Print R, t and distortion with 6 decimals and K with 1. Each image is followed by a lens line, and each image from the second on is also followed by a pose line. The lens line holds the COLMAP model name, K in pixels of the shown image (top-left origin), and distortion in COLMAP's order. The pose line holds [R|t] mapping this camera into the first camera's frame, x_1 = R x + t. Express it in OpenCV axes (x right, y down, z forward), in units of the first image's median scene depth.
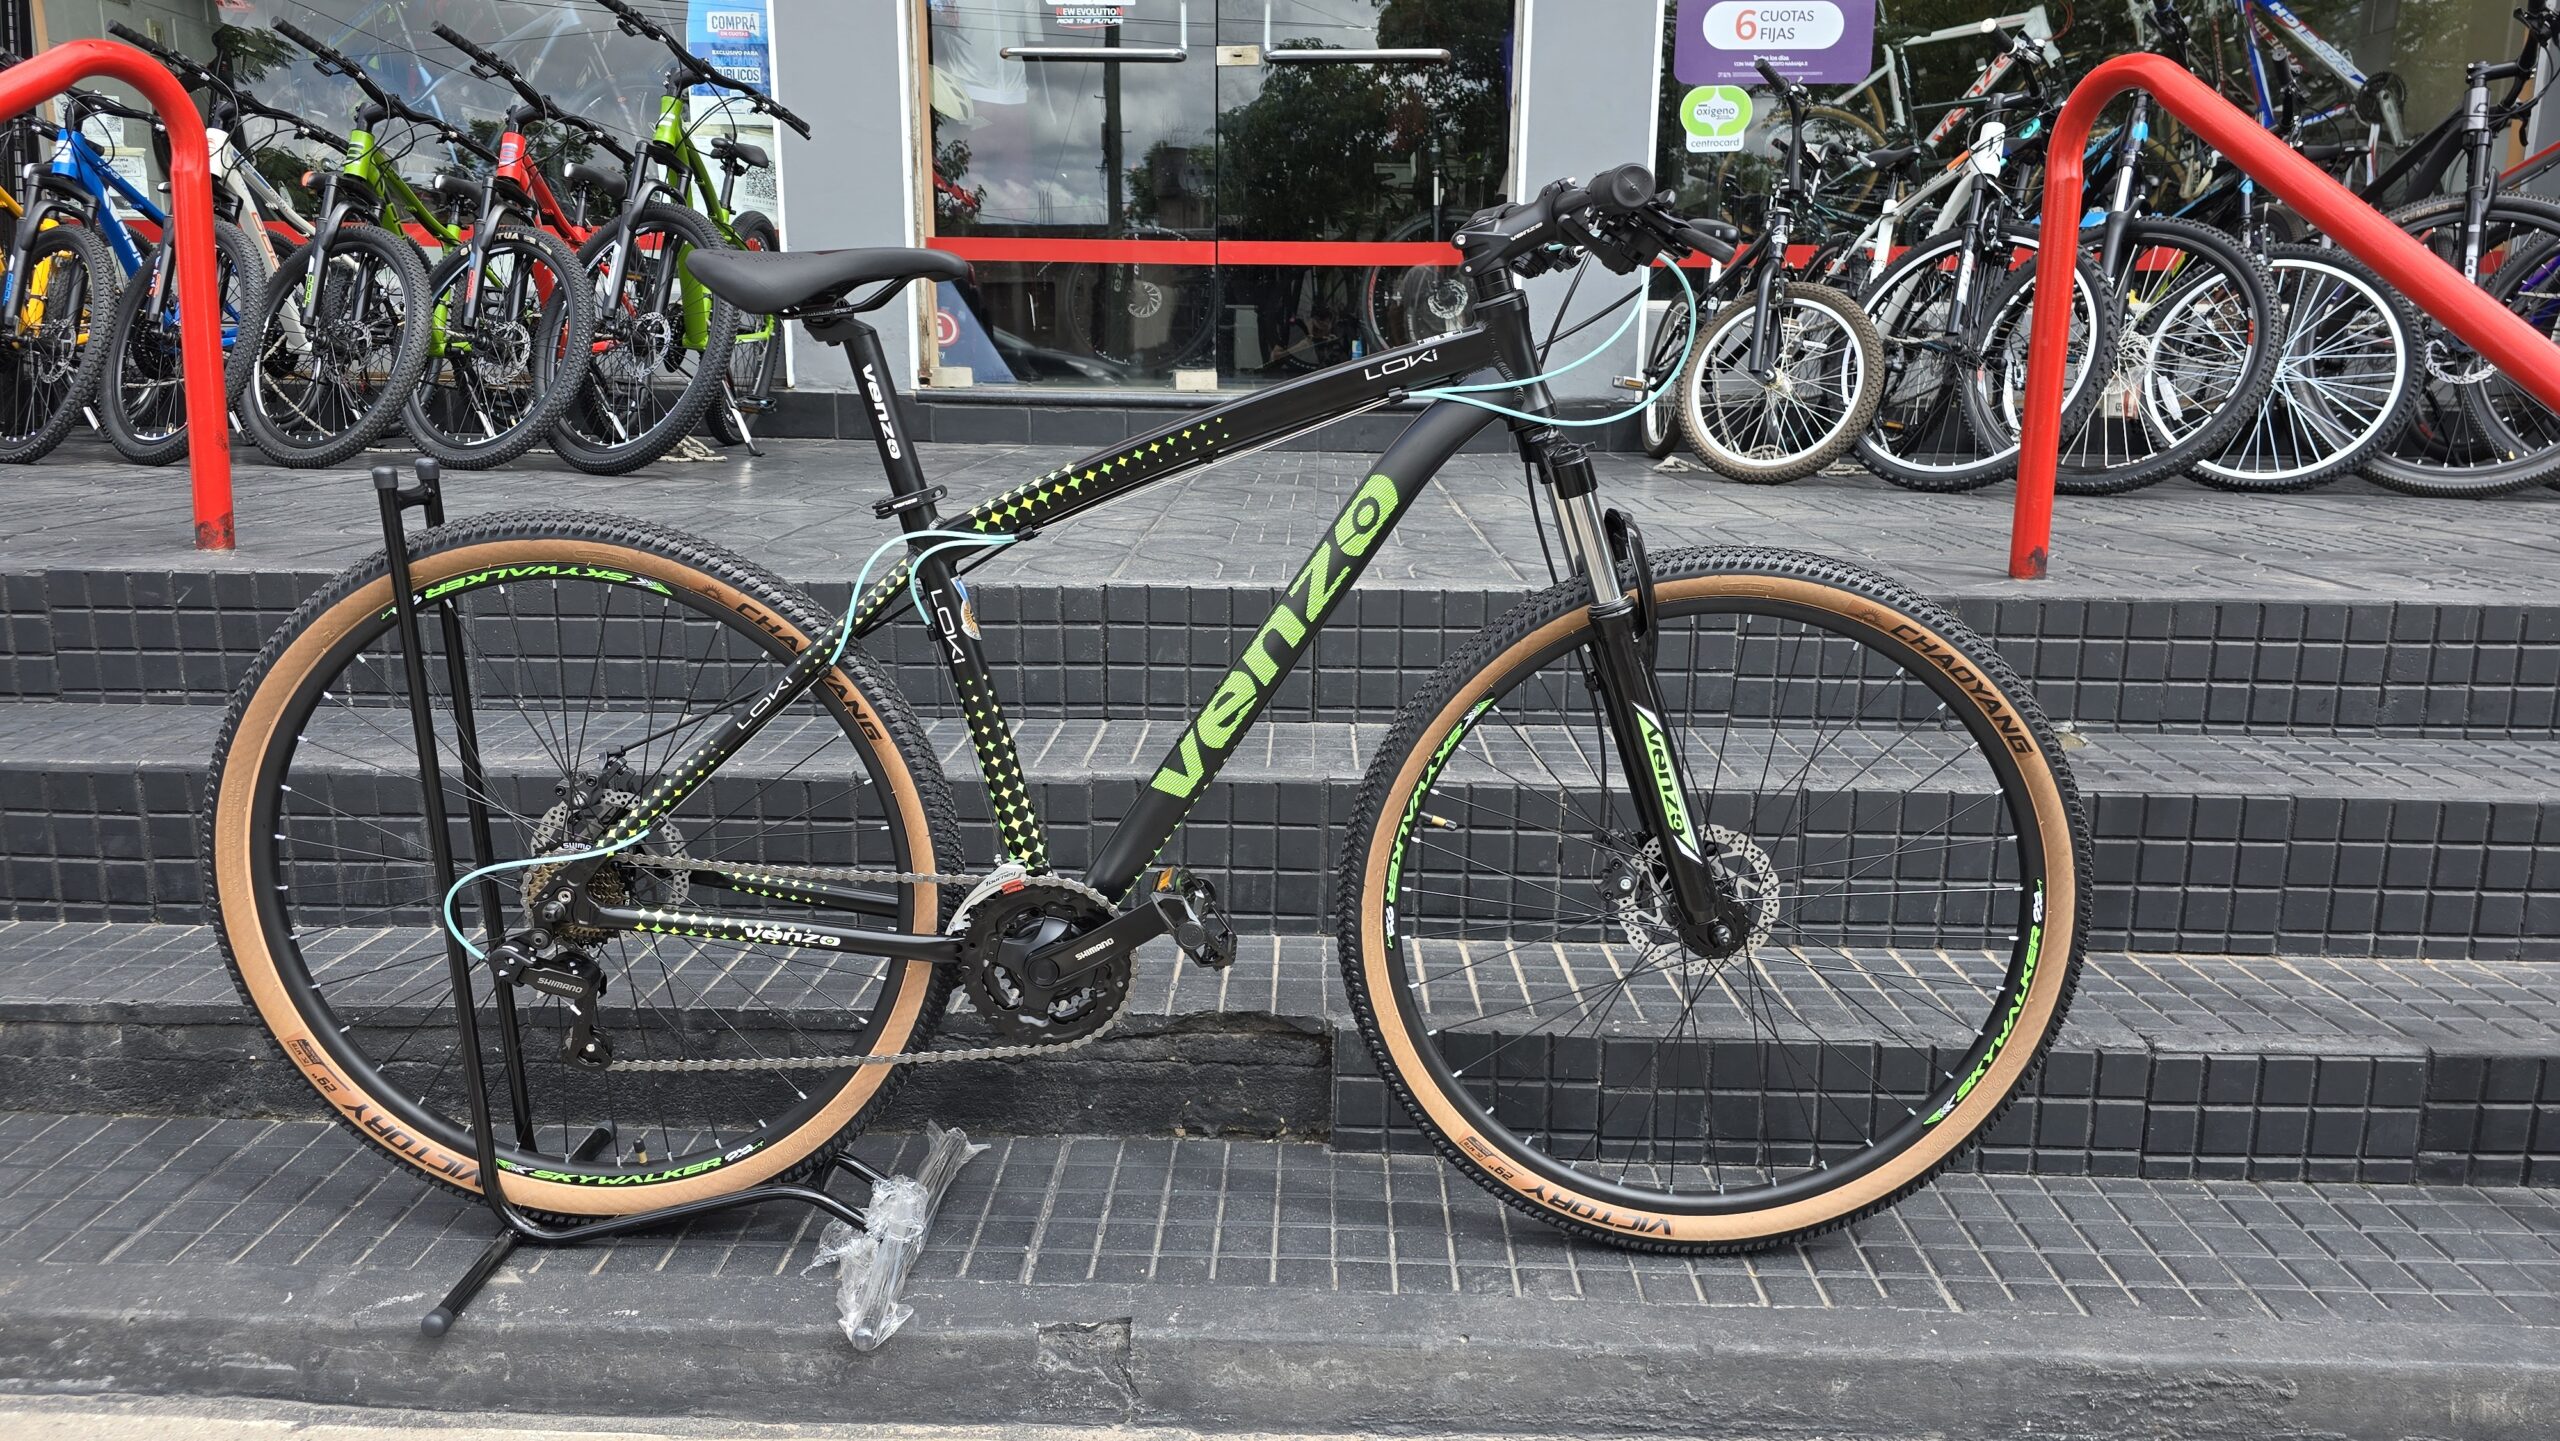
lens RADIAL K [[1744.8, 0, 1288.0], [0, 1744.8, 684.5], [0, 0, 1]] dist [0.056791, -0.053028]
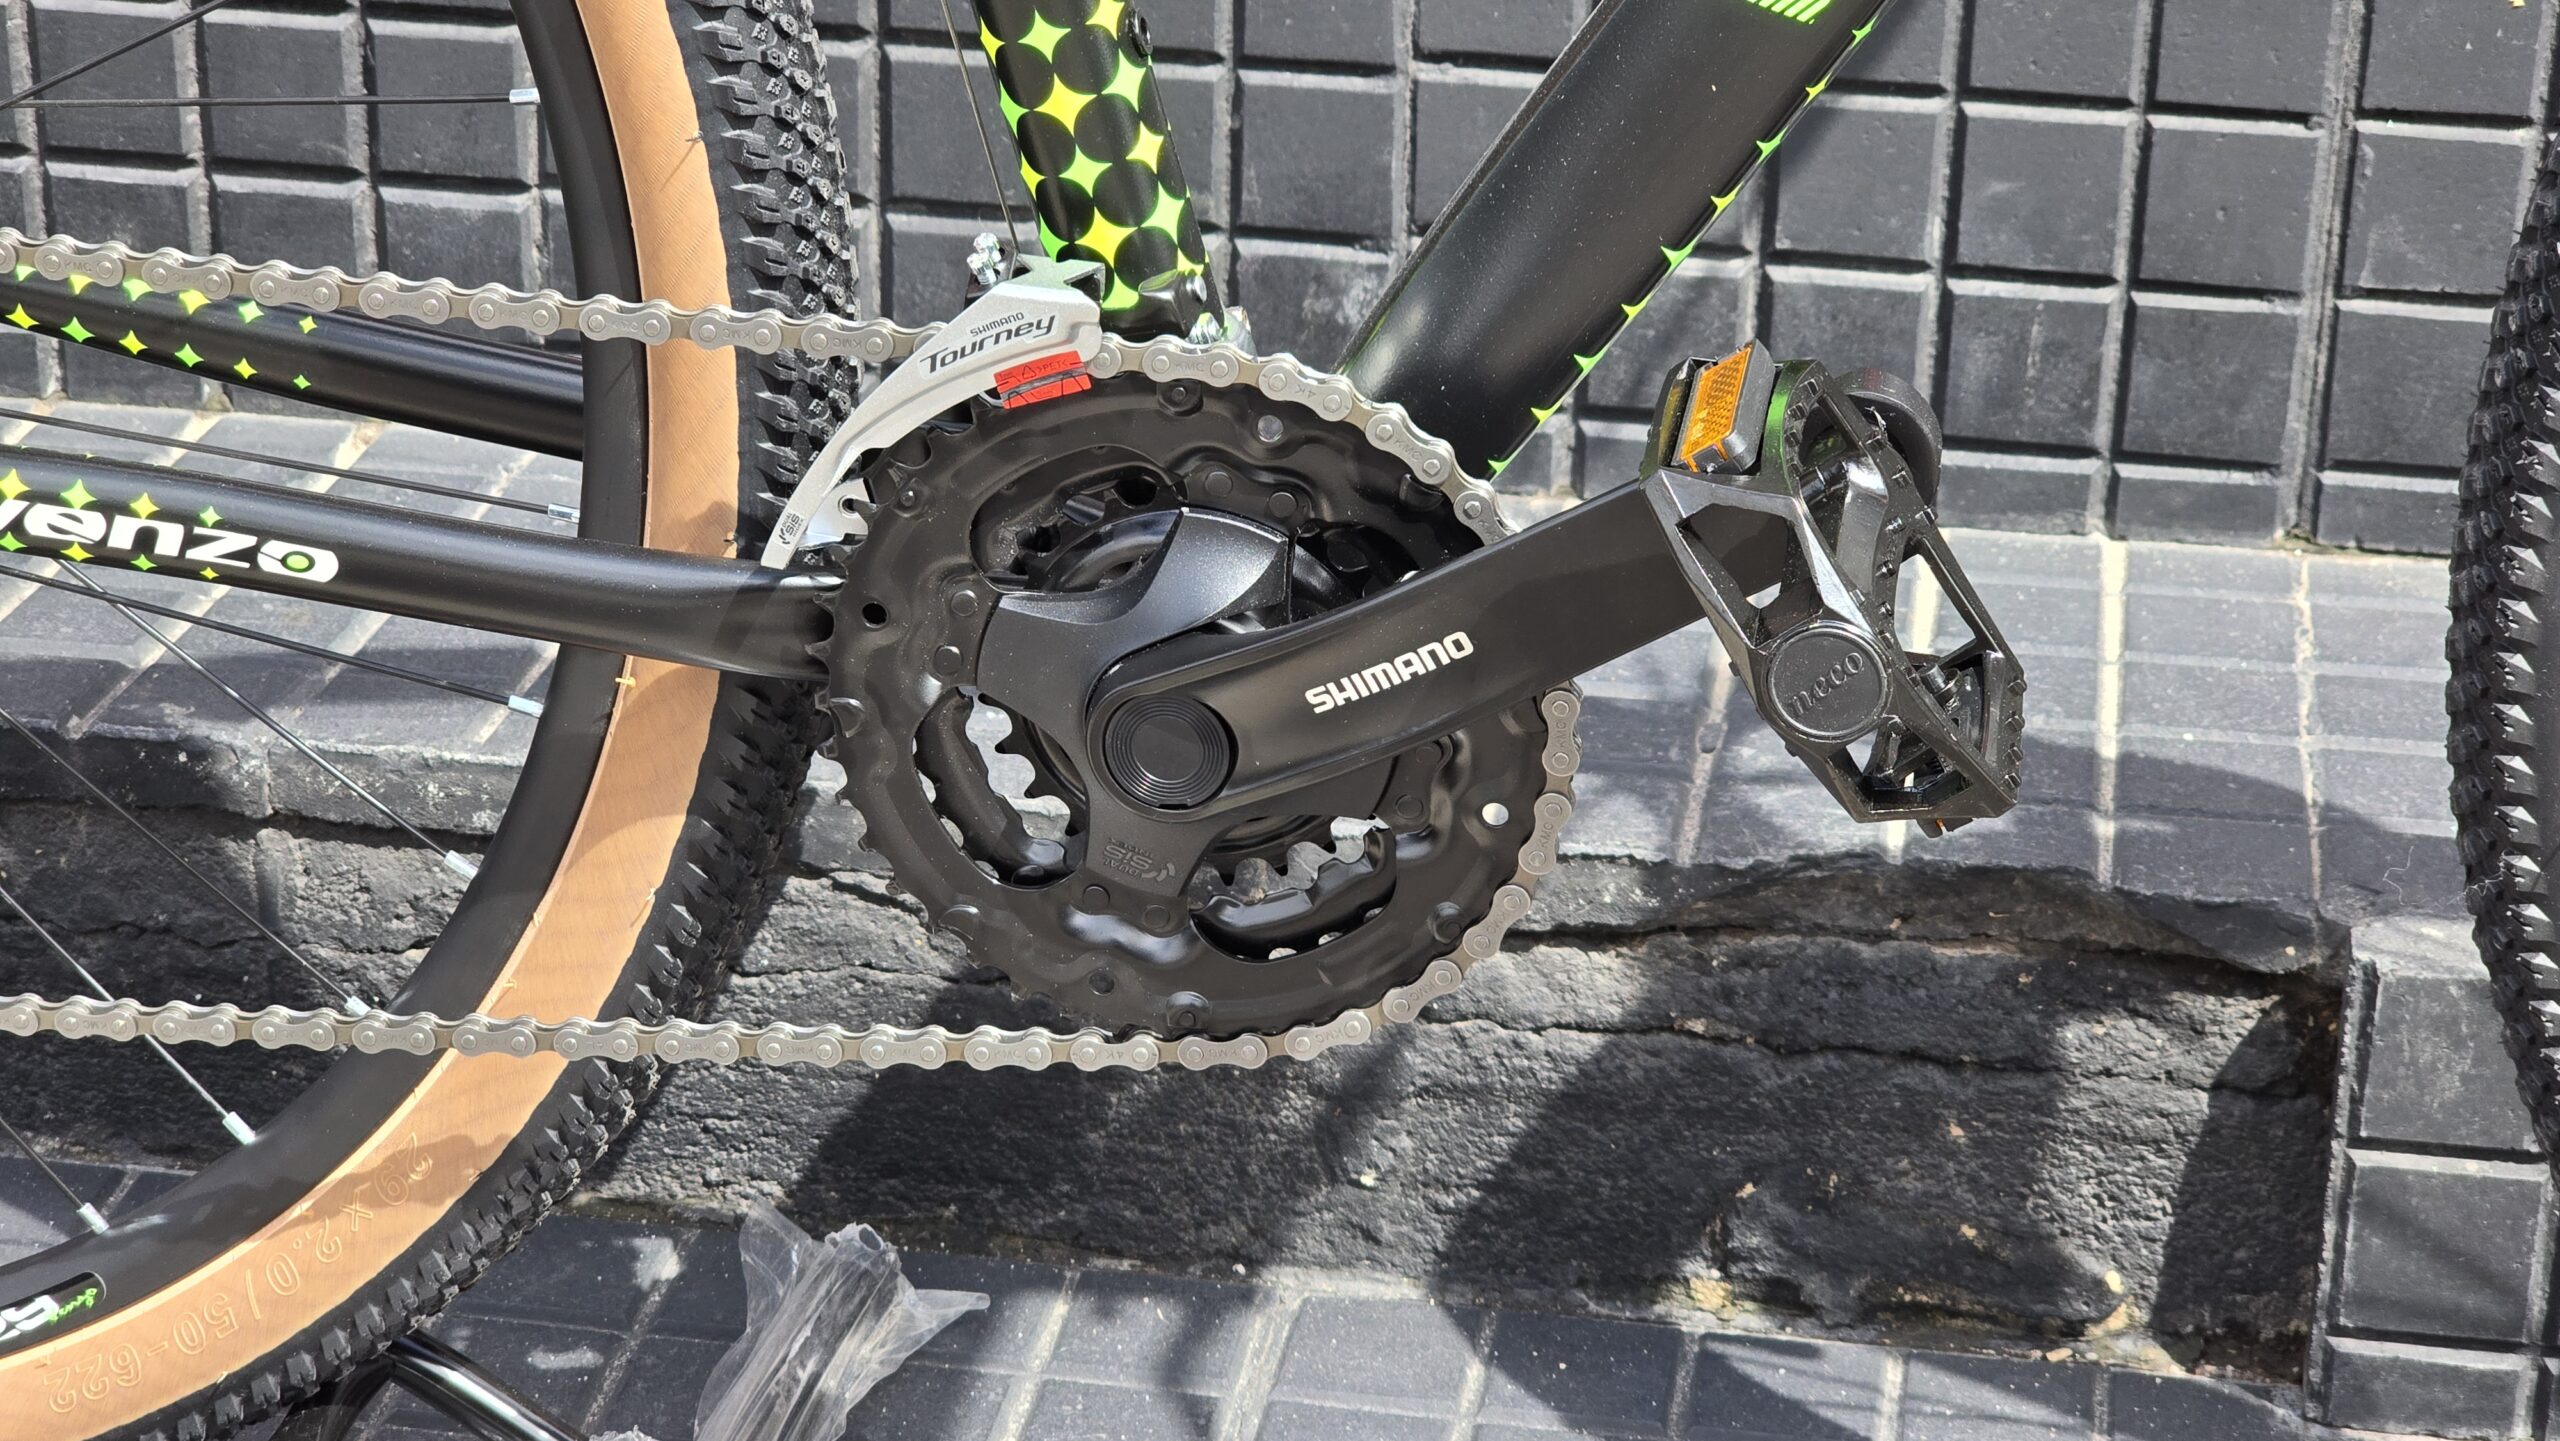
lens RADIAL K [[5030.8, 0, 1278.0], [0, 5030.8, 711.8], [0, 0, 1]] dist [-0.237575, 3.113001]
pose [[0.988516, 0.059027, -0.139108, -0.027097], [-0.026934, 0.974637, 0.222167, 0.008904], [0.148694, -0.215869, 0.965034, 0.296250]]
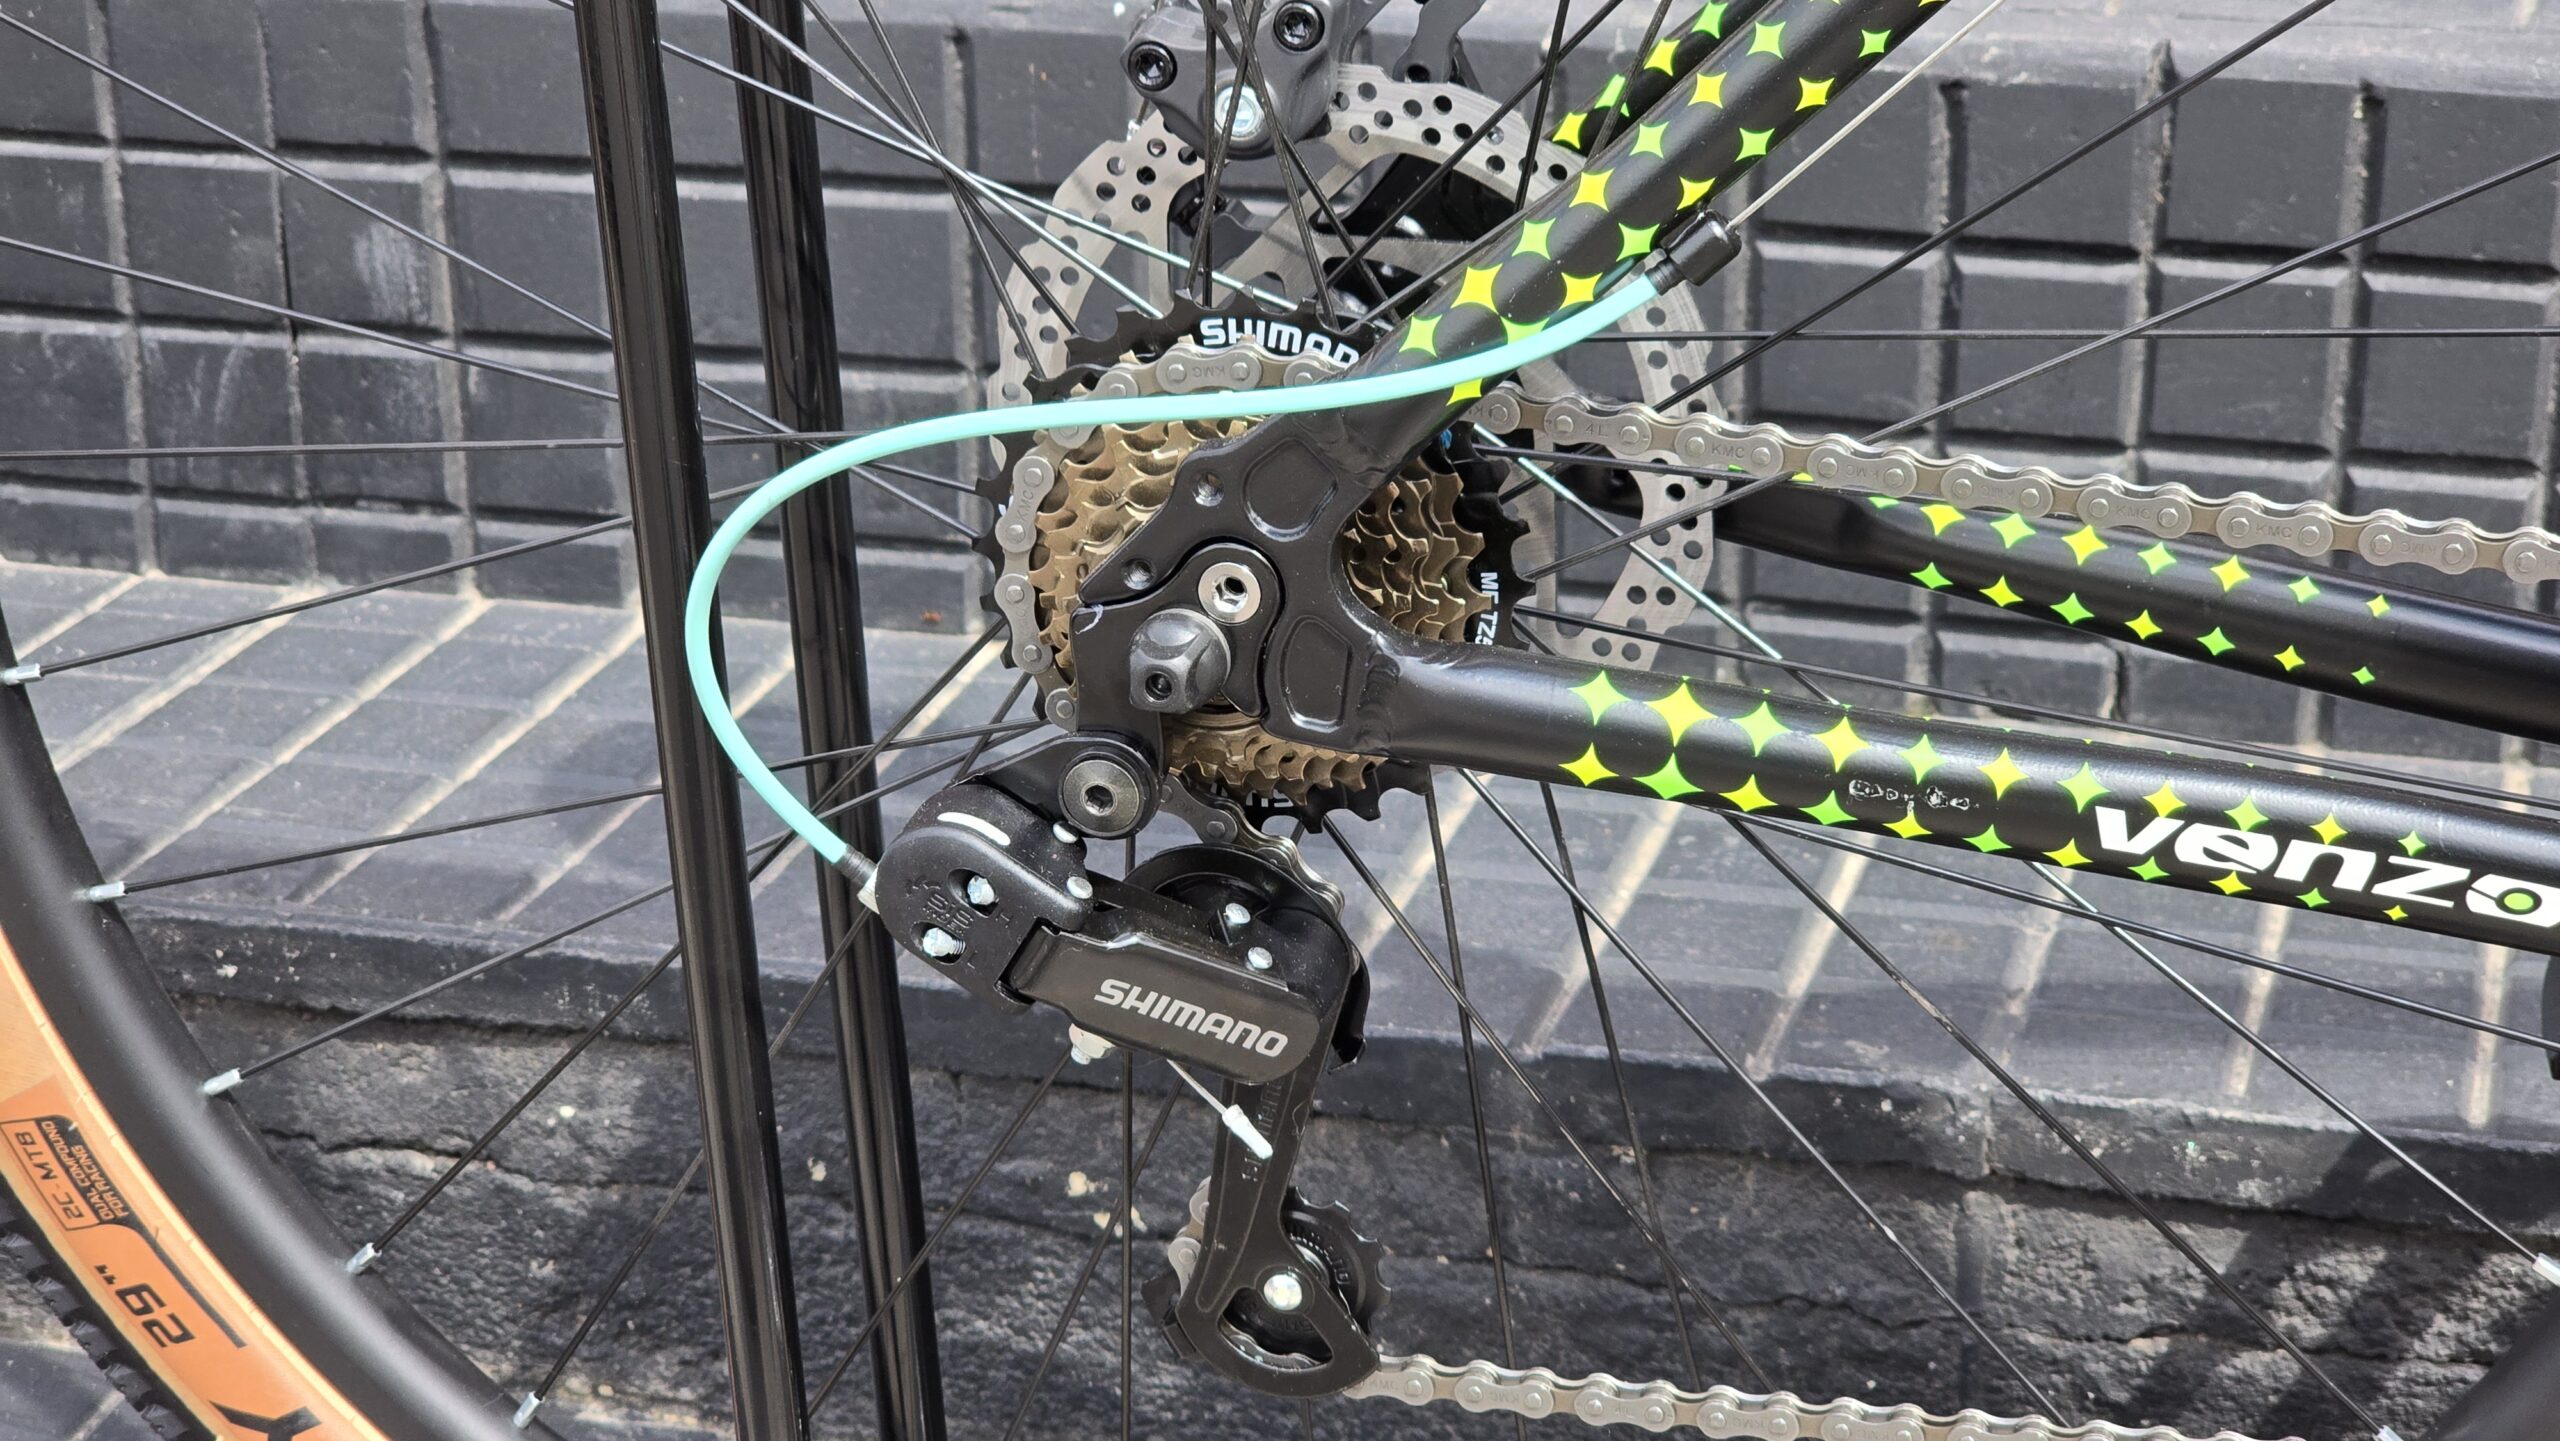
lens RADIAL K [[5030.8, 0, 1278.0], [0, 5030.8, 711.8], [0, 0, 1]] dist [-0.237575, 3.113001]
pose [[0.968802, 0.068323, -0.238231, -0.219765], [-0.027548, 0.984980, 0.170459, 0.029849], [0.246299, -0.158578, 0.956133, 0.370245]]
